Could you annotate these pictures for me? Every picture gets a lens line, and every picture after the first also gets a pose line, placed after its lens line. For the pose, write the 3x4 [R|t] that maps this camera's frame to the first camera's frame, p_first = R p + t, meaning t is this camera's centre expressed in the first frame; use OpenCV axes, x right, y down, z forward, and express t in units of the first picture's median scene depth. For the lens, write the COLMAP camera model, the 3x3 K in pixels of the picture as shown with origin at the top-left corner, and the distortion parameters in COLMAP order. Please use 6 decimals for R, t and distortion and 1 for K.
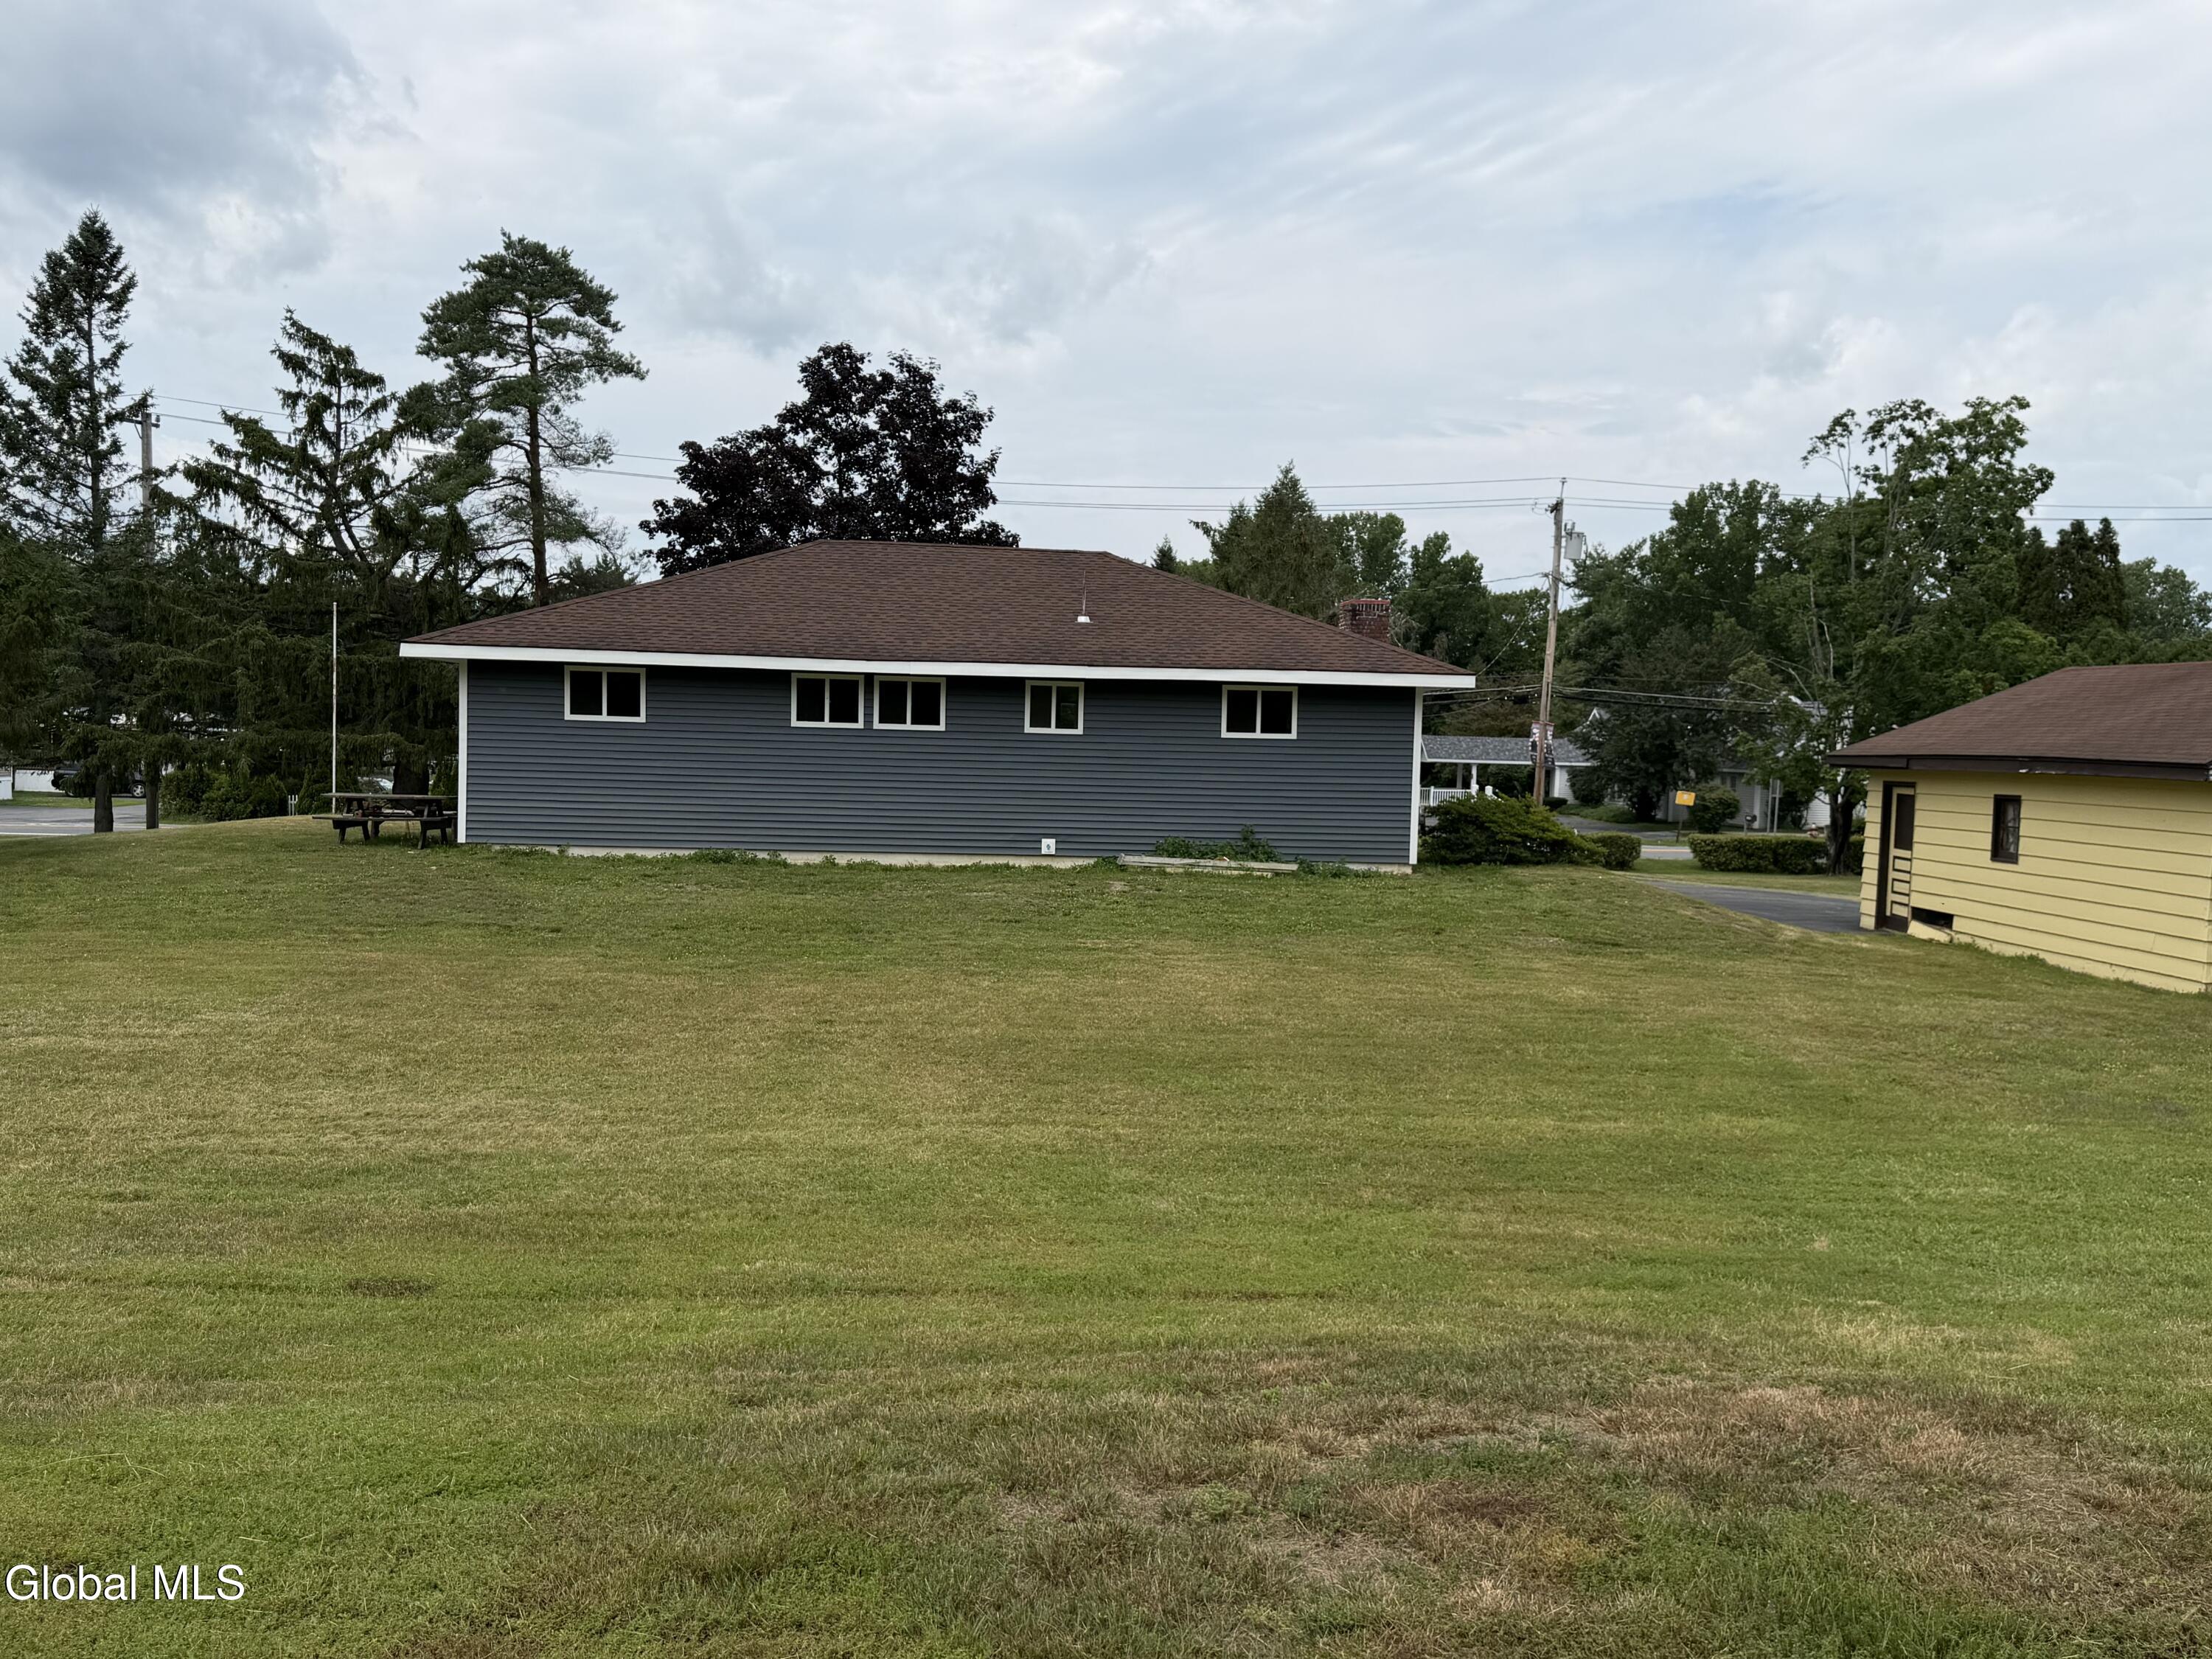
lens RADIAL K [[1876.7, 0, 1106.0], [0, 1876.7, 829.5], [0, 0, 1]] dist [-0.000683, -0.020056]
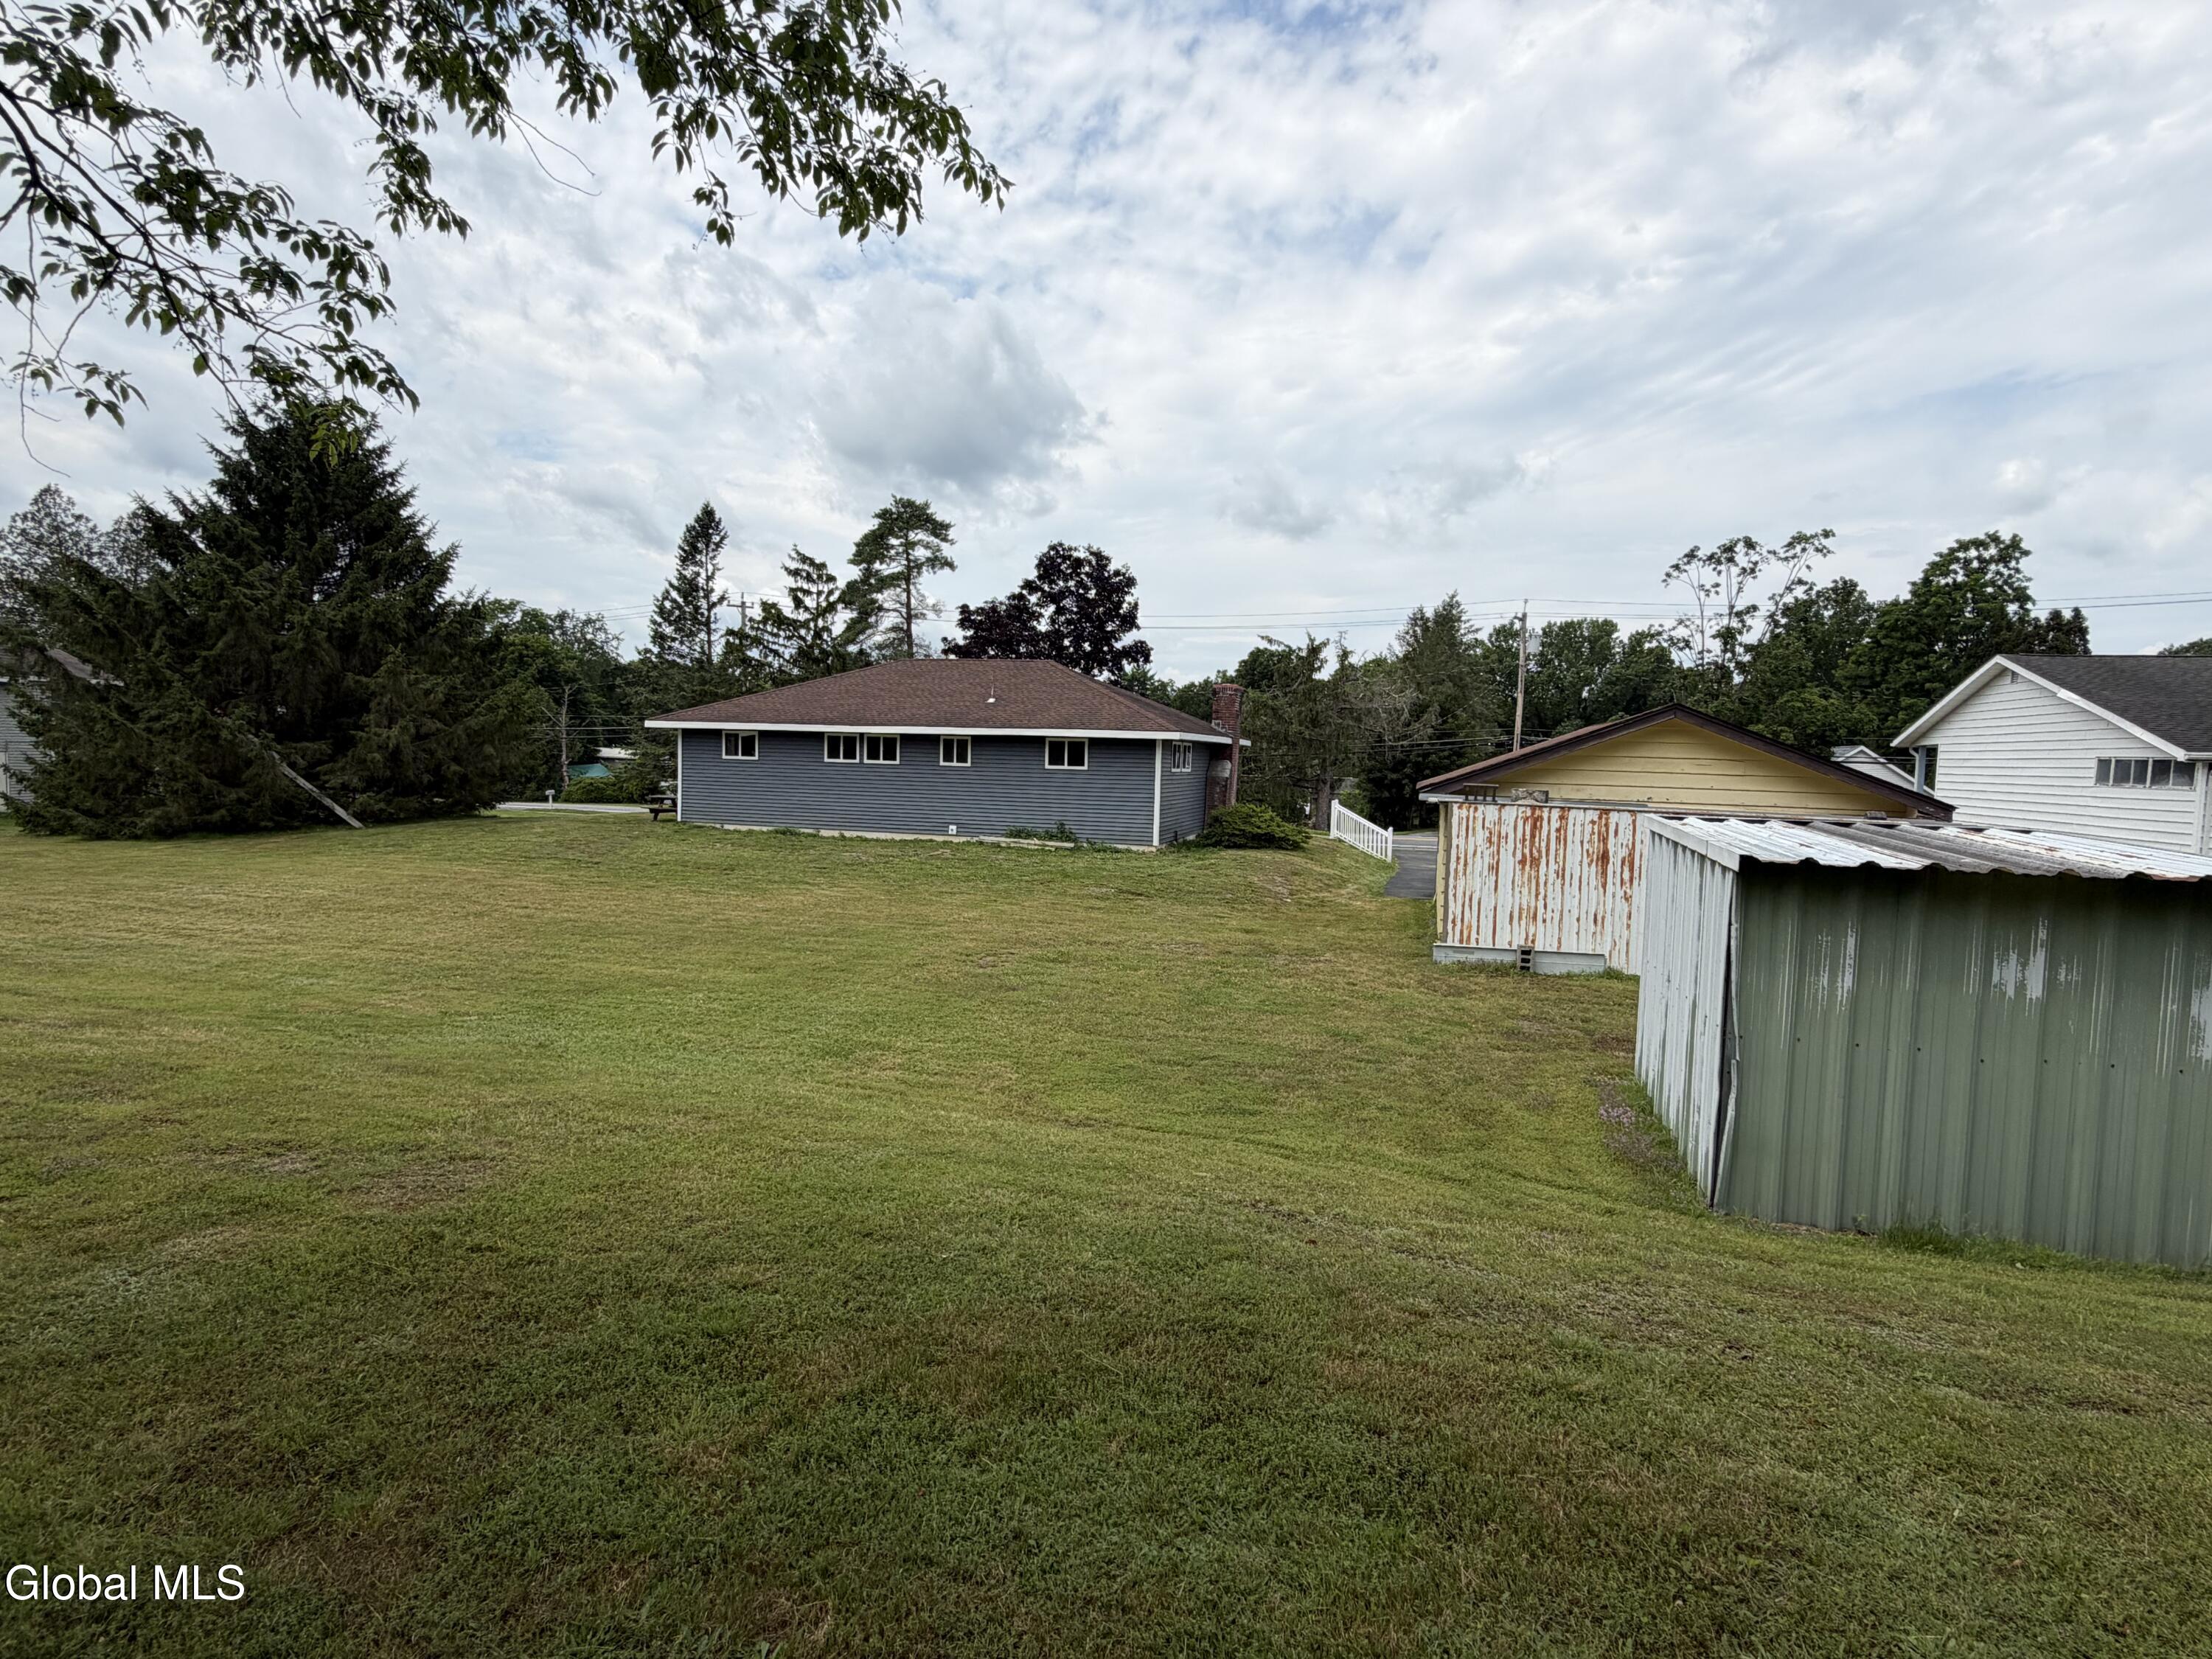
lens RADIAL K [[1083.2, 0, 1106.4], [0, 1083.2, 836.1], [0, 0, 1]] dist [-0.021664, -0.000043]
pose [[0.938203, 0.025653, -0.345134, 0.265374], [-0.018872, 0.999557, 0.022994, -0.006512], [0.345572, -0.015060, 0.938272, 0.052958]]
